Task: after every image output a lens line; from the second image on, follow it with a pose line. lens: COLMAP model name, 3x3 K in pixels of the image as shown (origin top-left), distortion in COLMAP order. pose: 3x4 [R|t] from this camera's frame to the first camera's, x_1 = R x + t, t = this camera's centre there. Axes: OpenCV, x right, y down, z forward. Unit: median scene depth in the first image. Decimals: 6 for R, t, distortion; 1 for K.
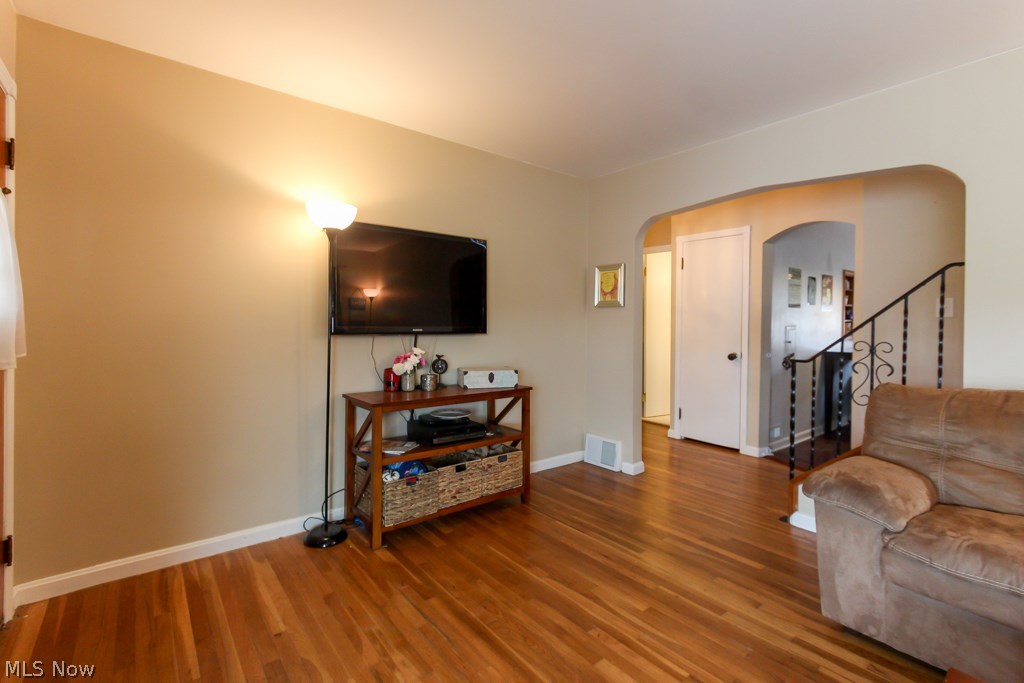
lens RADIAL K [[471.3, 0, 508.5], [0, 471.3, 330.8], [0, 0, 1]] dist [-0.000133, 0.000156]
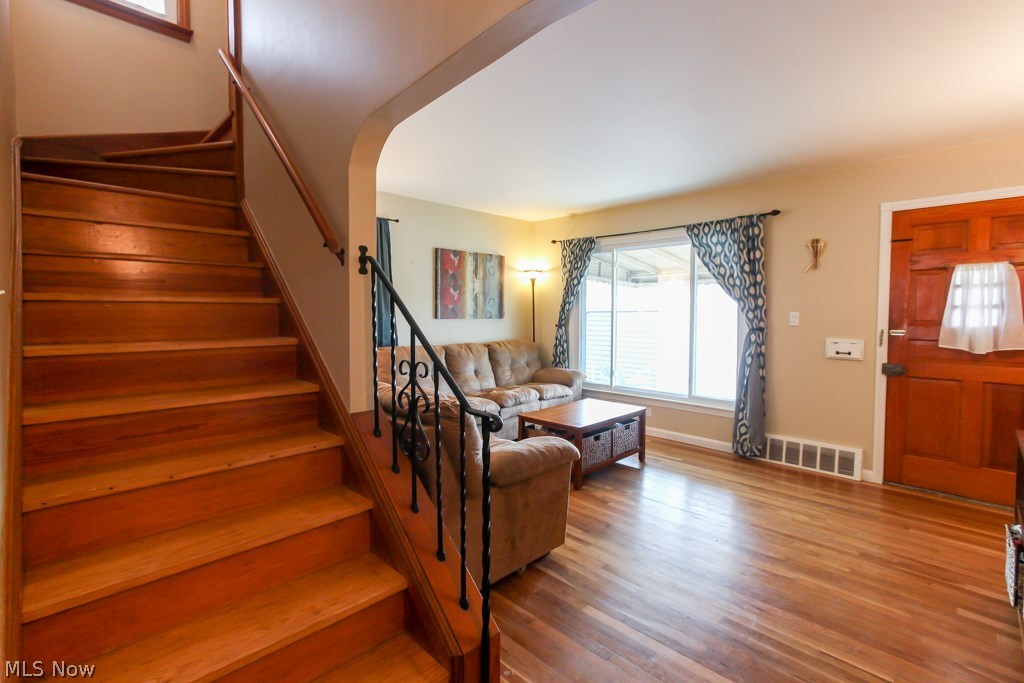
lens RADIAL K [[471.4, 0, 516.5], [0, 471.4, 331.7], [0, 0, 1]] dist [0.000313, -0.000014]
pose [[-0.992400, -0.009062, -0.122718, 0.711157], [-0.016165, 0.998243, 0.057011, -0.058642], [0.121986, 0.058561, -0.990803, 1.666435]]
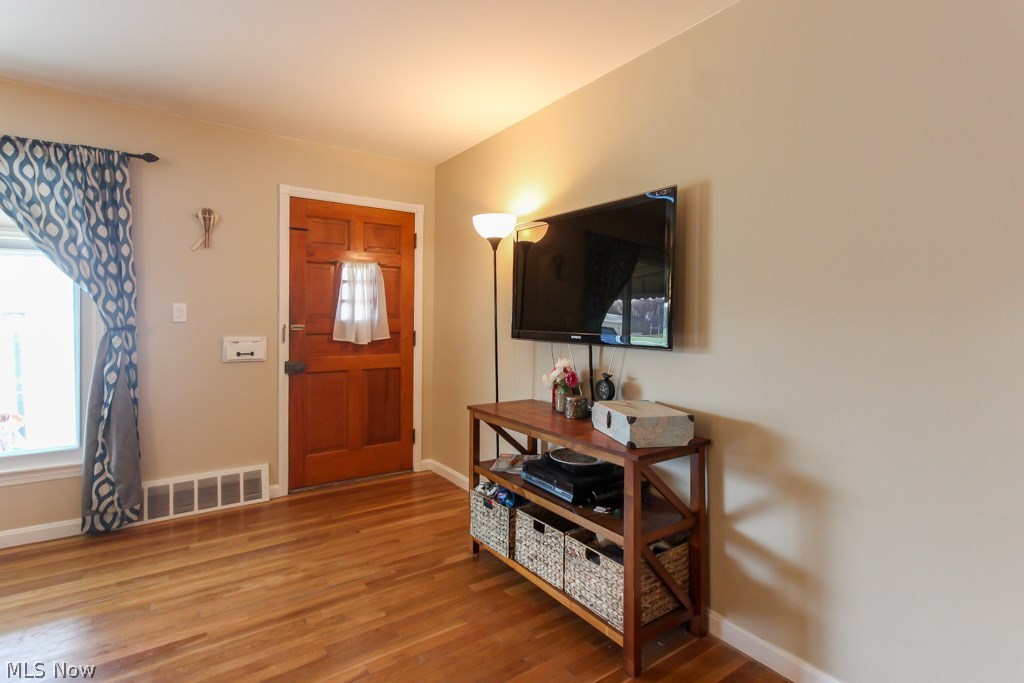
lens RADIAL K [[485.3, 0, 501.5], [0, 485.3, 320.7], [0, 0, 1]] dist [0.002530, 0.000598]
pose [[-0.066416, -0.000290, -0.997792, 0.723032], [-0.028114, 0.999603, 0.001581, -0.030947], [0.997396, 0.028157, -0.066398, 1.084016]]
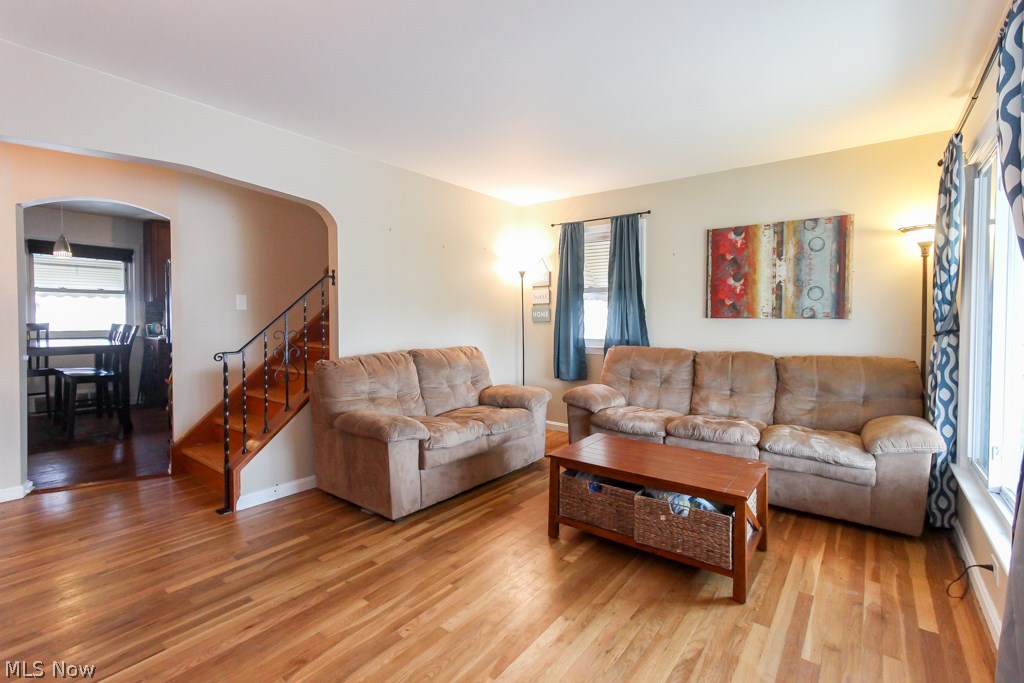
lens RADIAL K [[471.8, 0, 491.3], [0, 471.8, 328.6], [0, 0, 1]] dist [0.002290, 0.000152]
pose [[-0.220041, -0.038503, 0.974730, -0.581935], [0.011816, 0.999042, 0.042131, -0.033800], [-0.975419, 0.020788, -0.219375, 0.733603]]
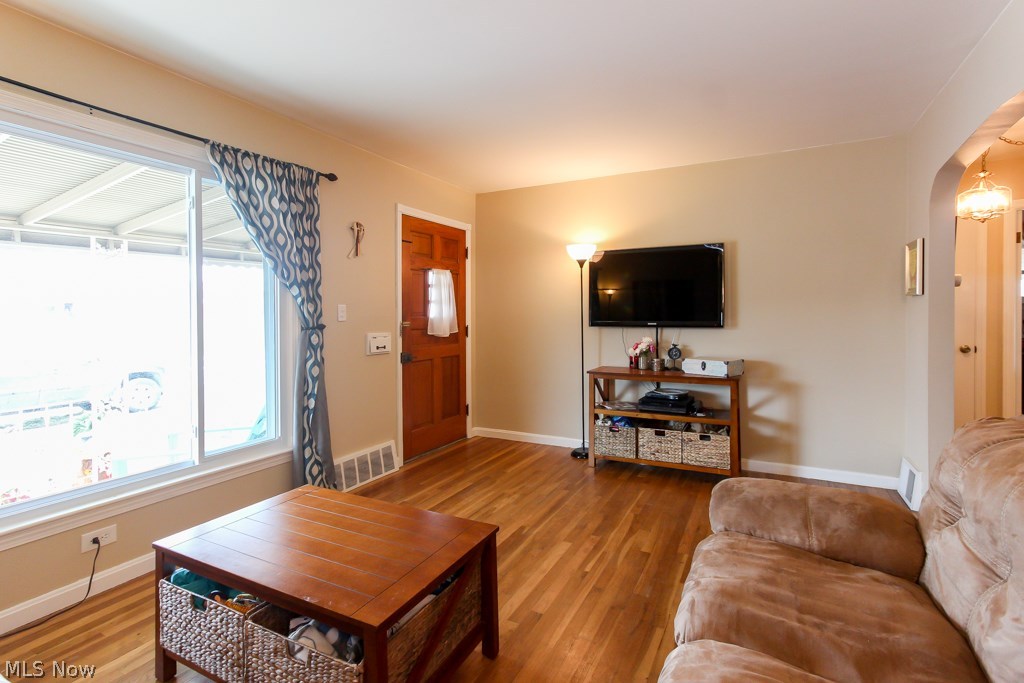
lens RADIAL K [[476.2, 0, 522.7], [0, 476.2, 318.3], [0, 0, 1]] dist [-0.000697, -0.000101]
pose [[0.418462, -0.001543, -0.908233, 0.999003], [-0.006885, 0.999964, -0.004871, -0.008676], [0.908208, 0.008291, 0.418437, 0.142296]]
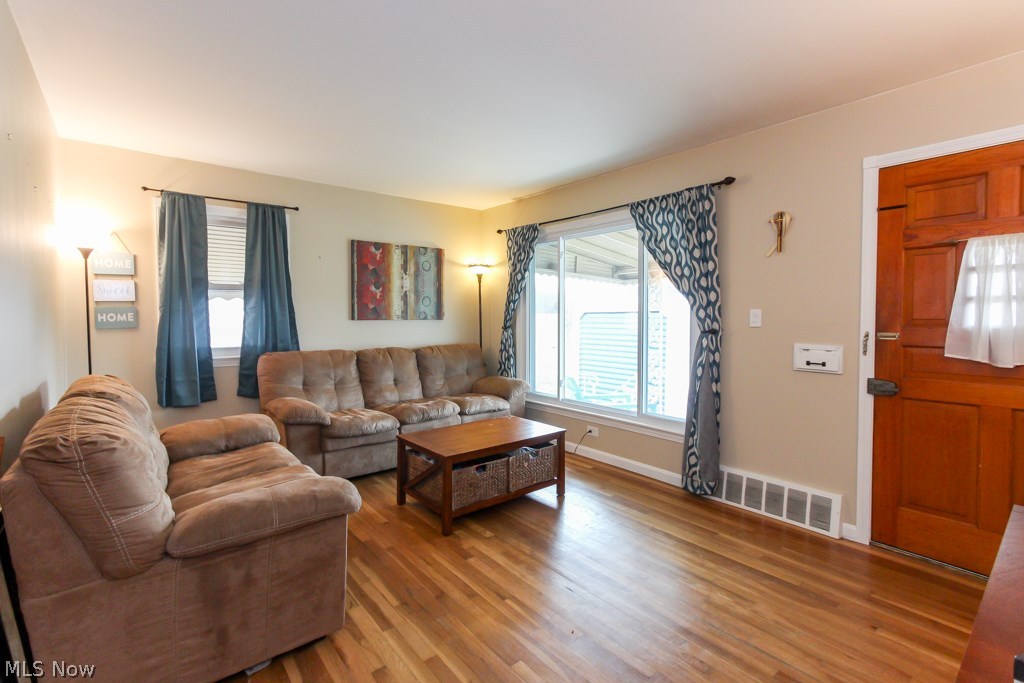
lens RADIAL K [[471.3, 0, 508.5], [0, 471.3, 330.8], [0, 0, 1]] dist [-0.000133, 0.000156]
pose [[-0.999891, -0.009787, -0.011053, 0.248562], [-0.010331, 0.998680, 0.050310, -0.048187], [0.010546, 0.050418, -0.998673, 1.418978]]
